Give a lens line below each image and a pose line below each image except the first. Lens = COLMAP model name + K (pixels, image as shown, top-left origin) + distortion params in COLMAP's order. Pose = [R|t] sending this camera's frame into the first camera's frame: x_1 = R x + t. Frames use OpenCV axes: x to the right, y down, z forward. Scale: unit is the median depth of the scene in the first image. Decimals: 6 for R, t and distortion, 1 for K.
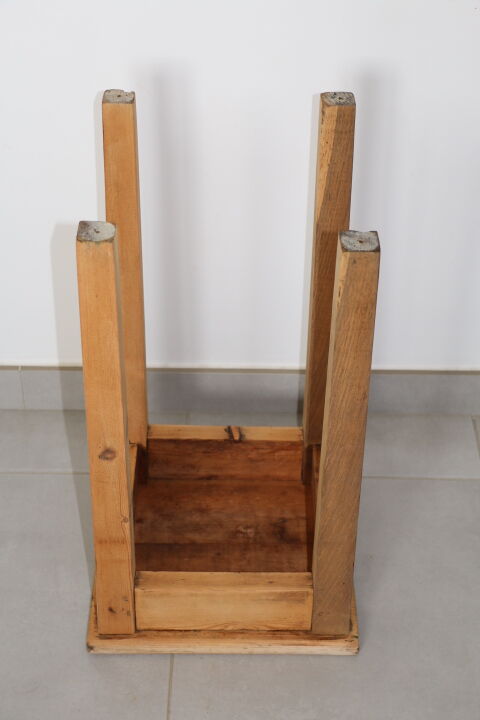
lens RADIAL K [[1303.2, 0, 240.0], [0, 1303.2, 360.0], [0, 0, 1]] dist [0.073373, 0.149709]
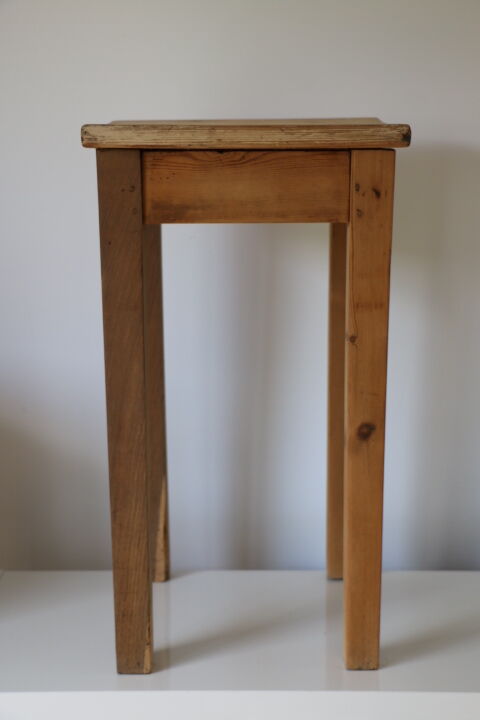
lens RADIAL K [[1303.2, 0, 240.0], [0, 1303.2, 360.0], [0, 0, 1]] dist [0.073373, 0.149709]
pose [[-0.999779, 0.020553, 0.004339, -0.011278], [-0.016207, -0.623301, -0.781814, 0.878073], [-0.013364, -0.781712, 0.623496, 0.425607]]
